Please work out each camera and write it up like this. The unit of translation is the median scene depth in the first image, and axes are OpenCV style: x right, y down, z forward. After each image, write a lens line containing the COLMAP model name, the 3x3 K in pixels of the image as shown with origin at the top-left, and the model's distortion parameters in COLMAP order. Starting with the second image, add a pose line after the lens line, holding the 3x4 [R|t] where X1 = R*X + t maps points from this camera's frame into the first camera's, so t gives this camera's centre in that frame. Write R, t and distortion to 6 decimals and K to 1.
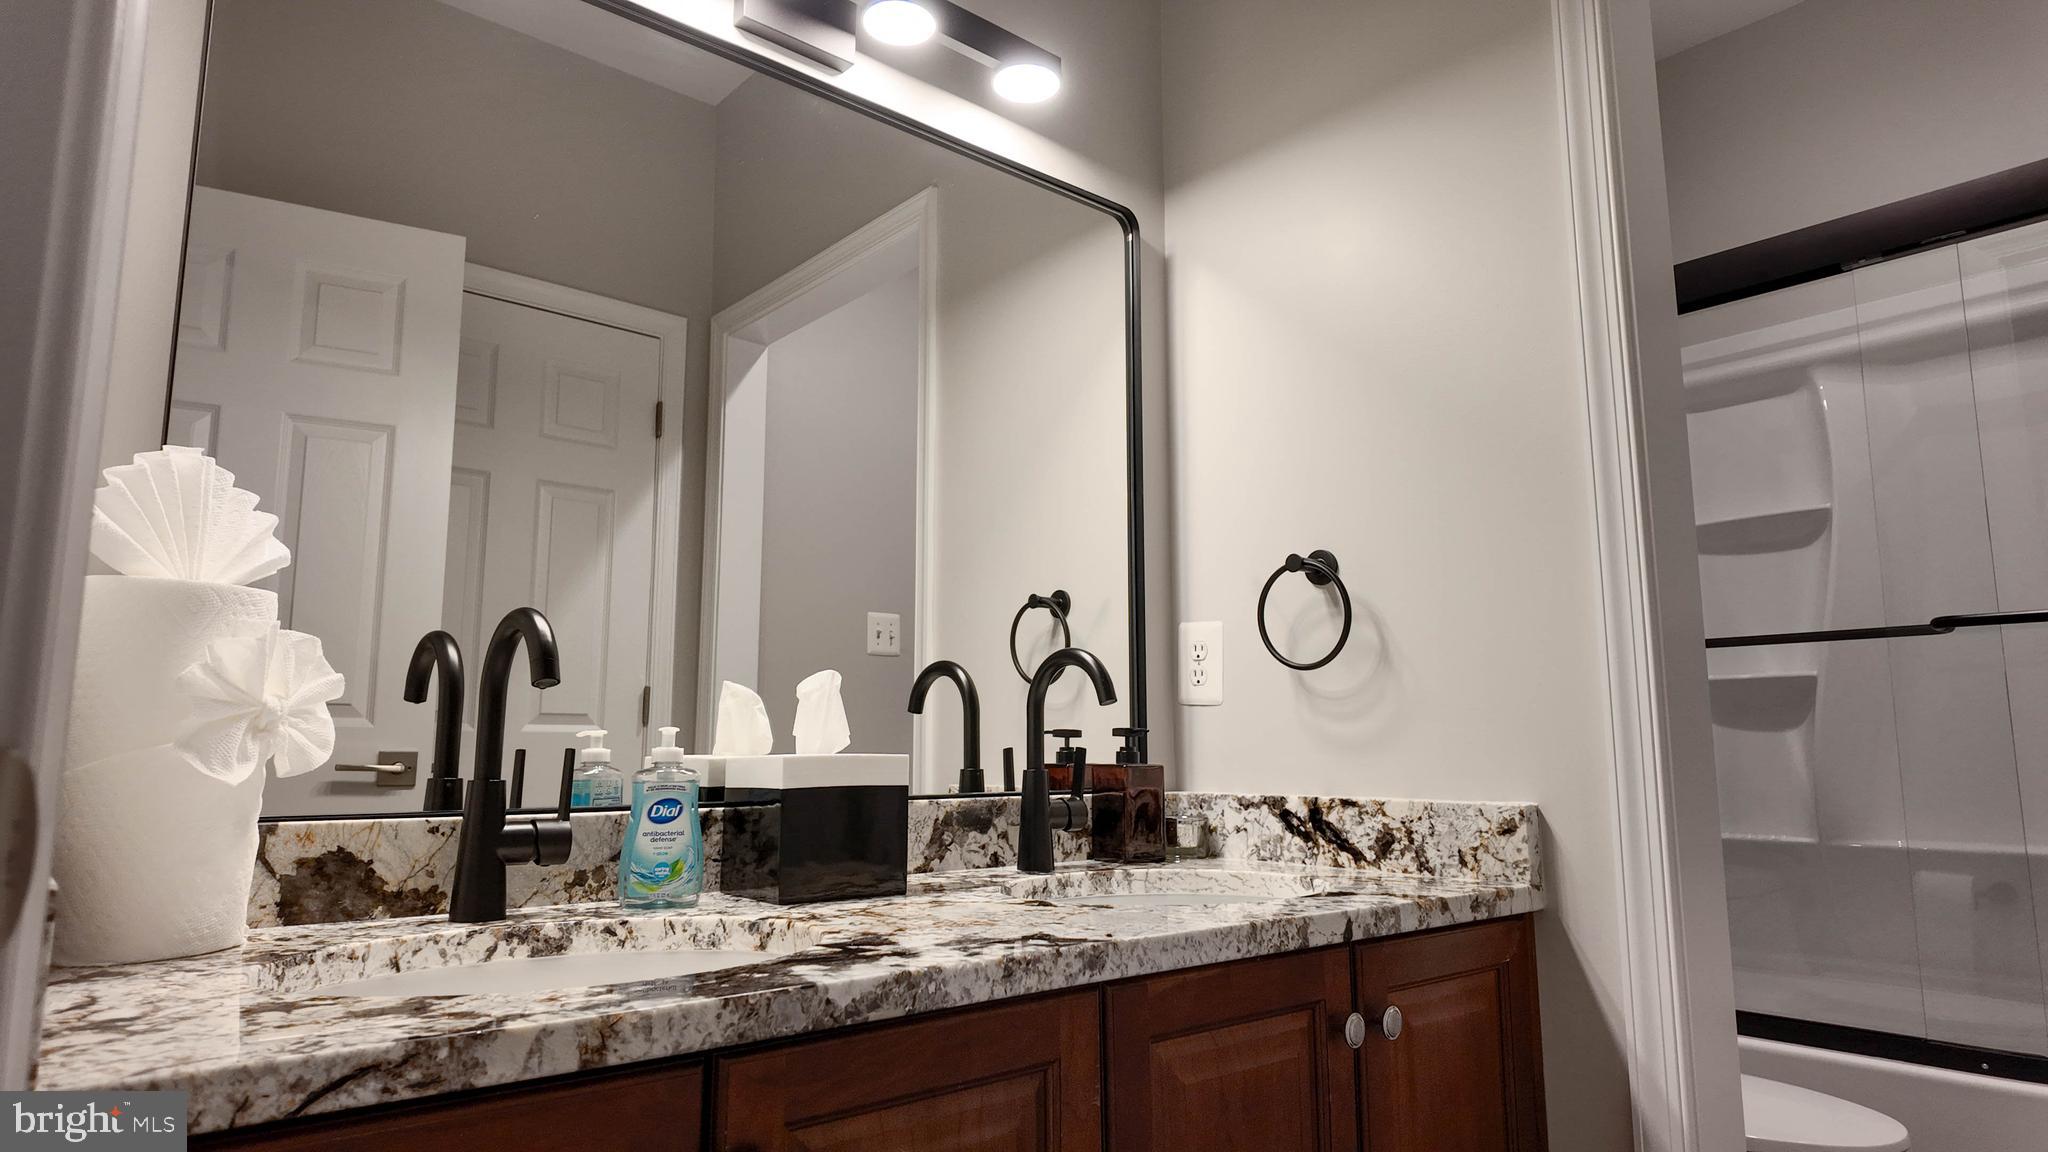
lens RADIAL K [[1198.5, 0, 1024.0], [0, 1198.5, 576.0], [0, 0, 1]] dist [0.145814, -0.267776]
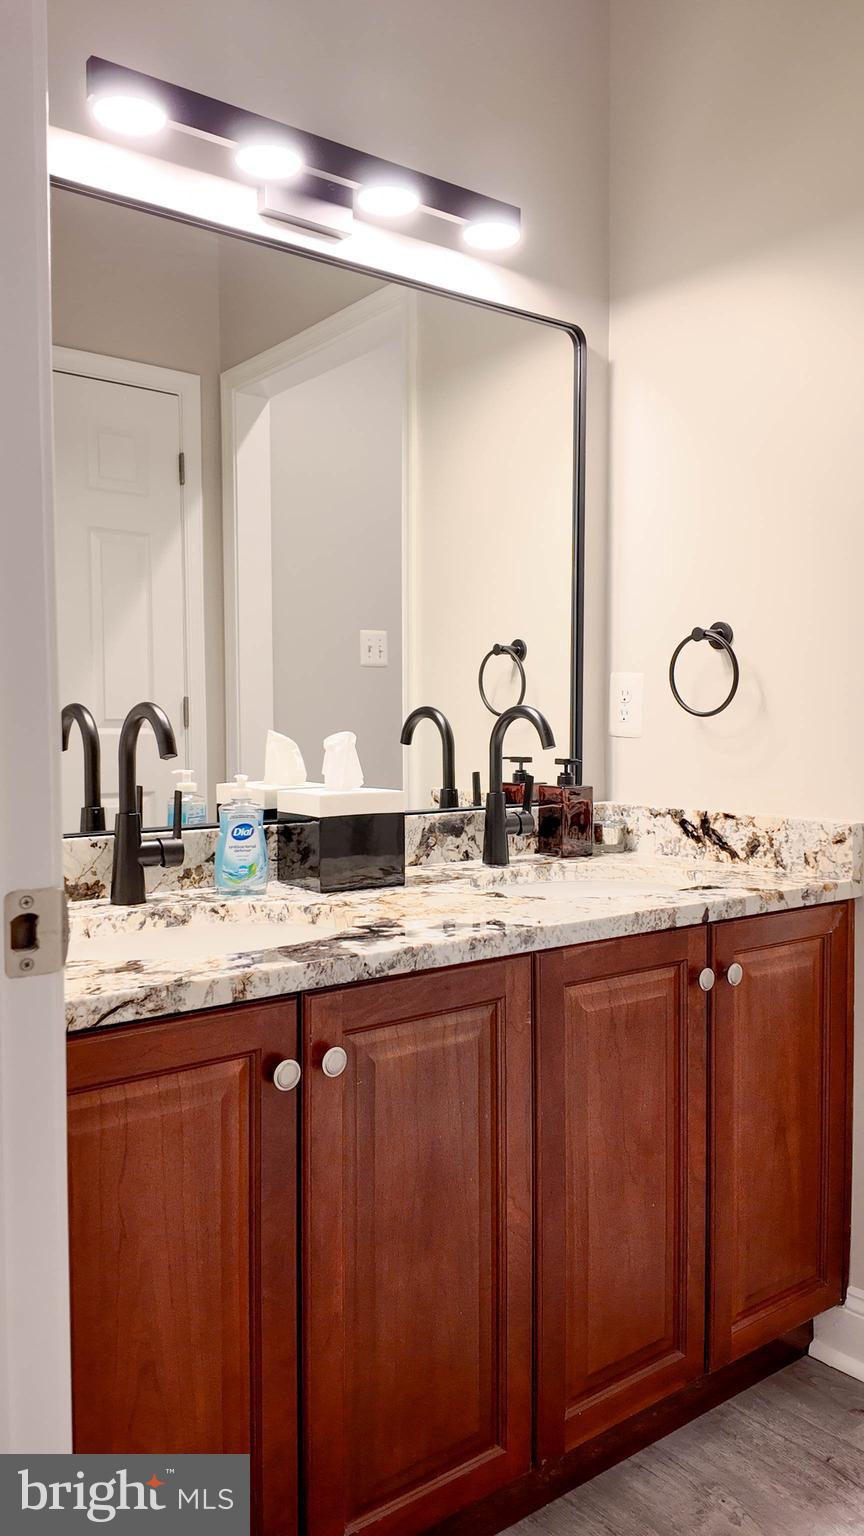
lens RADIAL K [[1126.9, 0, 432.0], [0, 1126.9, 768.0], [0, 0, 1]] dist [0.132790, -0.202536]
pose [[0.998350, 0.004024, -0.057276, 0.012680], [0.007164, 0.981015, 0.193801, -0.138427], [0.056969, -0.193892, 0.979367, -0.300078]]
